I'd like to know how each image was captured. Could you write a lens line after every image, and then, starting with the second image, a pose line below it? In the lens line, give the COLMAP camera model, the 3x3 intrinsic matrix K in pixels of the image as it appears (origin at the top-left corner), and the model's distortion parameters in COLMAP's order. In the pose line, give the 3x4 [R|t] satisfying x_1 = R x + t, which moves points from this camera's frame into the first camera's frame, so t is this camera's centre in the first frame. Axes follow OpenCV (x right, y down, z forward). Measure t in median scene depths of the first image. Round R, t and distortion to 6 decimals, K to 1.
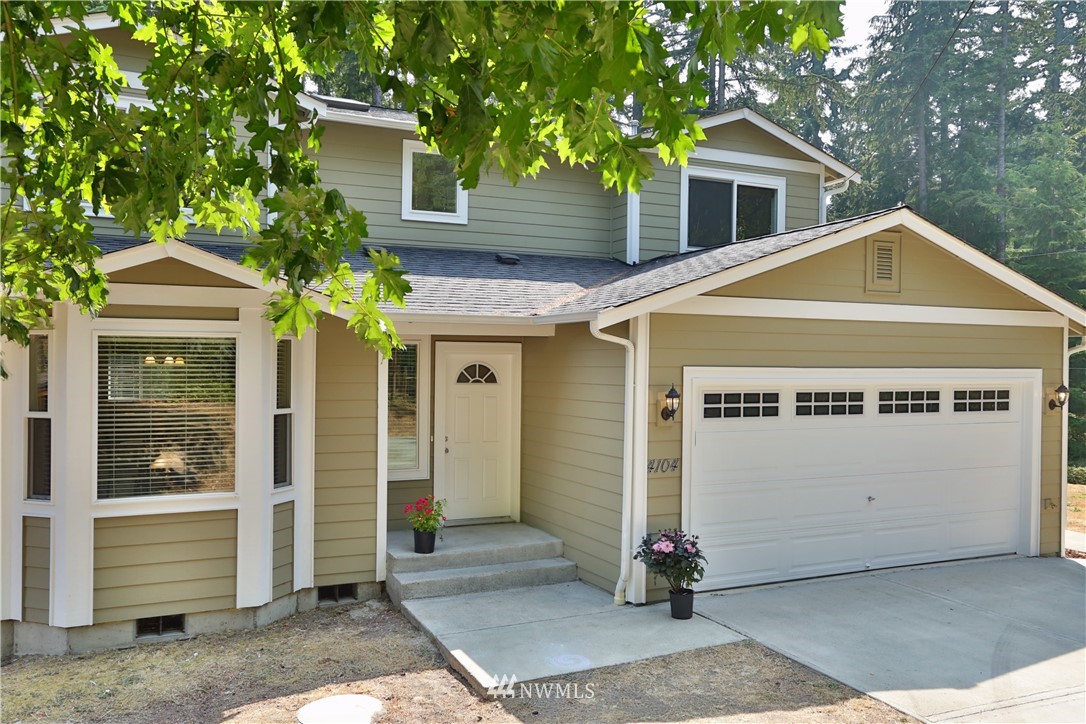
lens RADIAL K [[873.4, 0, 543.0], [0, 873.4, 364.6], [0, 0, 1]] dist [0.003362, 0.002036]
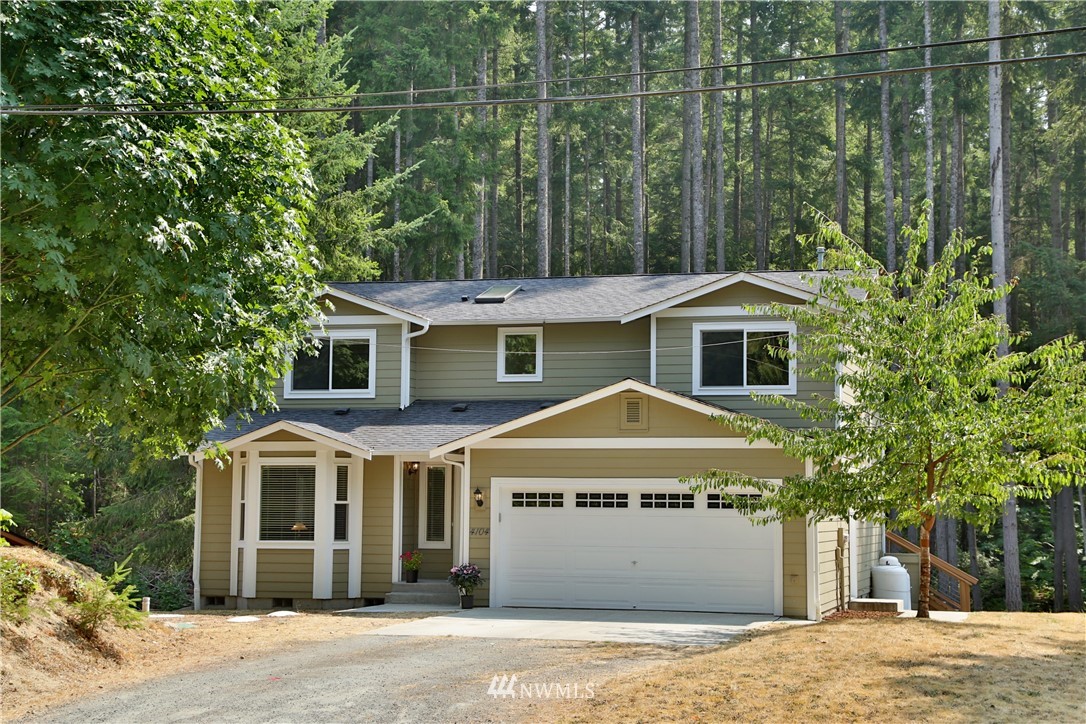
lens RADIAL K [[1807.6, 0, 543.1], [0, 1807.6, 361.0], [0, 0, 1]] dist [0.171513, 0.000000]
pose [[0.751647, -0.051103, -0.657583, 2.632904], [-0.003076, 0.996711, -0.080974, 0.063093], [0.659558, 0.062887, 0.749018, -1.707275]]
